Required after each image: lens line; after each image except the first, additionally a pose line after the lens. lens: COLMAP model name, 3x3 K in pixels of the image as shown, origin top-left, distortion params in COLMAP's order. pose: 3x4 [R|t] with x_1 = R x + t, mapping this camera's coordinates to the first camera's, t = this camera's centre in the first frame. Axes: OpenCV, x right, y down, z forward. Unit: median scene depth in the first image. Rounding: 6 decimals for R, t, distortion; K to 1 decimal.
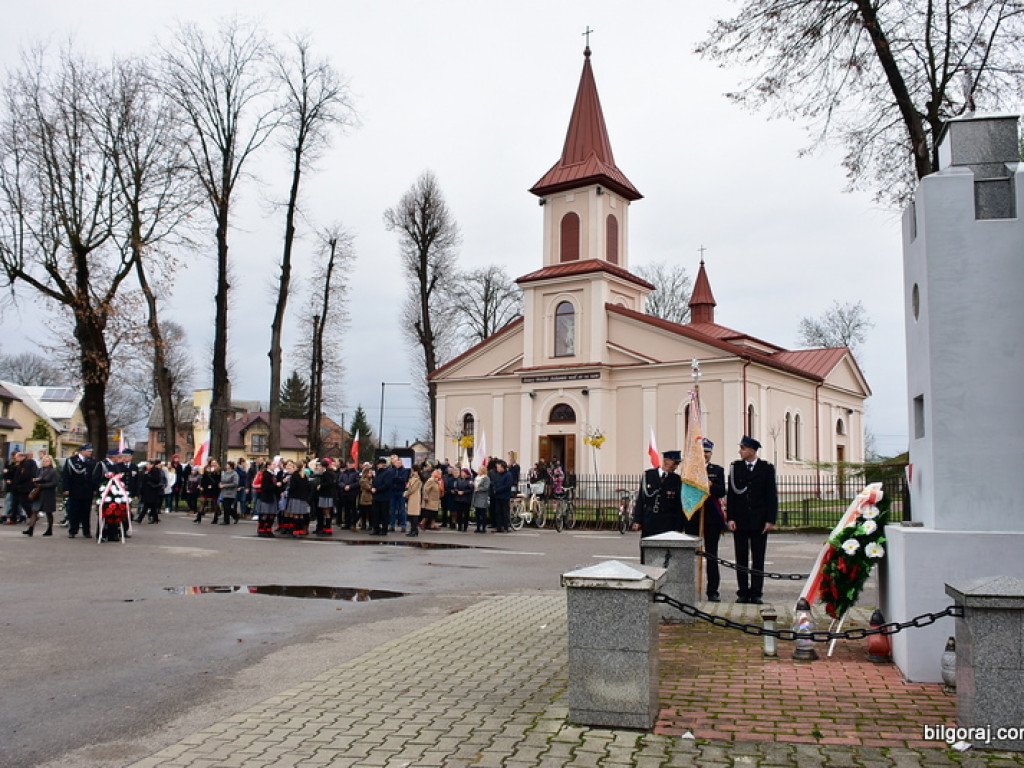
lens RADIAL K [[882.3, 0, 514.0], [0, 882.3, 384.3], [0, 0, 1]] dist [-0.043008, -0.014395]
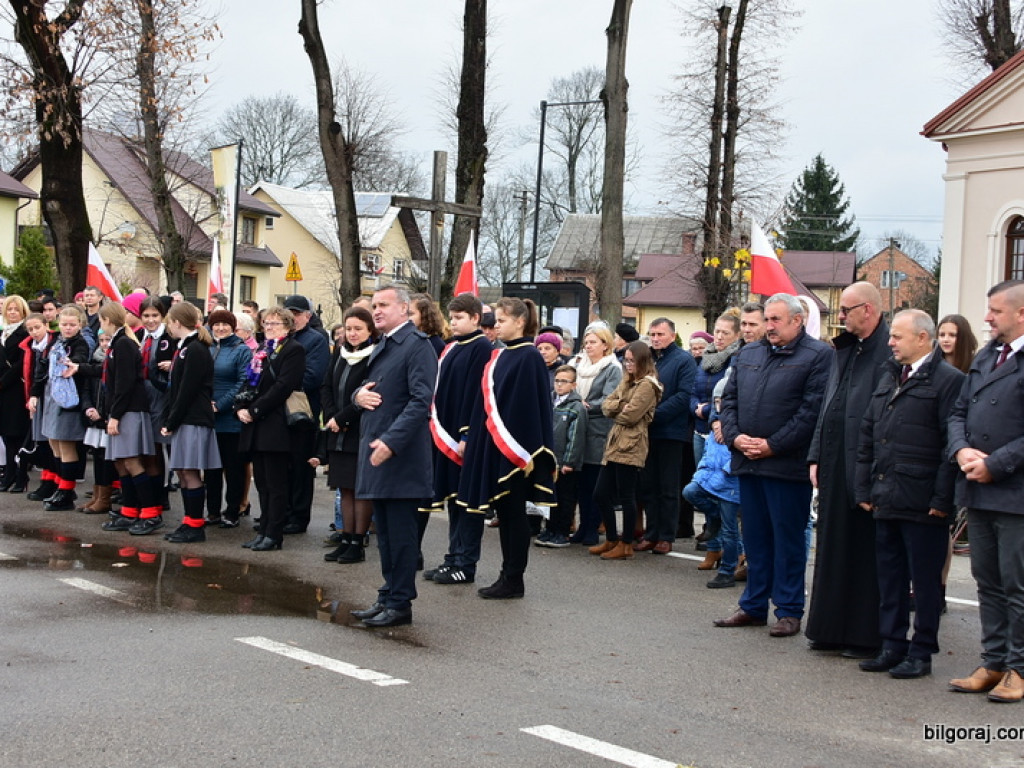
lens RADIAL K [[1667.6, 0, 508.8], [0, 1667.6, 384.5], [0, 0, 1]] dist [0.004504, 0.020871]
pose [[0.886236, 0.036485, -0.461796, 0.101341], [0.015676, 0.993961, 0.108613, 0.024938], [0.462970, -0.103496, 0.880311, 0.241079]]
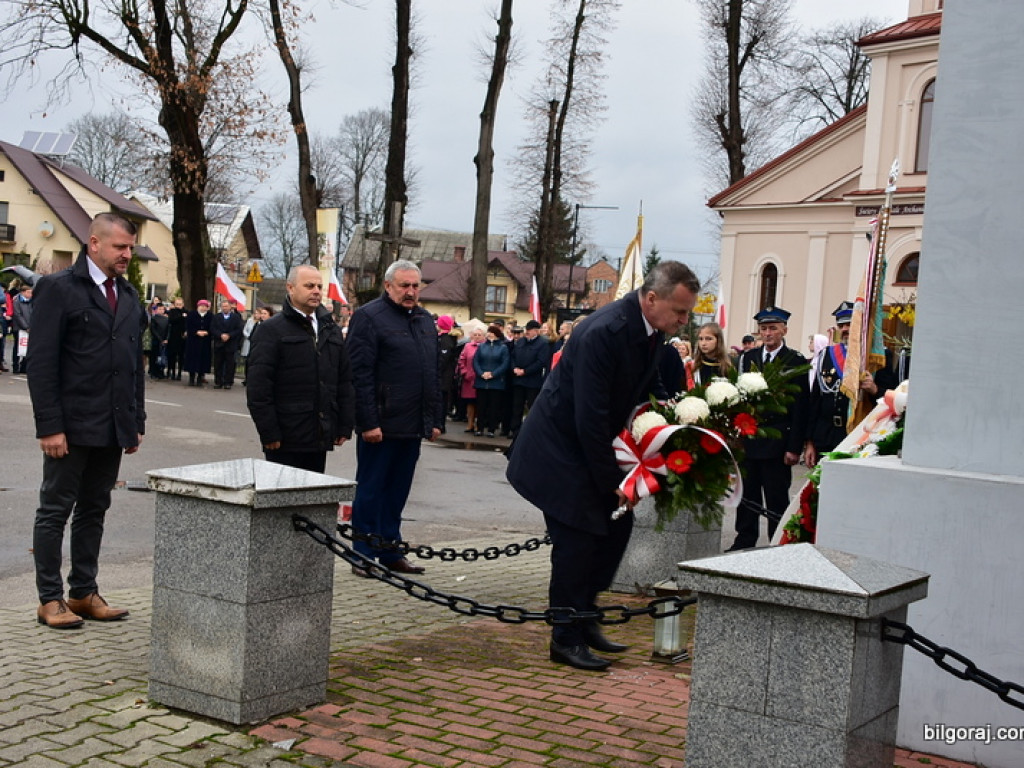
lens RADIAL K [[1388.2, 0, 509.4], [0, 1388.2, 394.8], [0, 0, 1]] dist [0.006733, 0.021184]
pose [[0.955185, 0.069847, -0.287650, 0.064364], [-0.032742, 0.990729, 0.131846, 0.002398], [0.294192, -0.116519, 0.948617, 0.015086]]
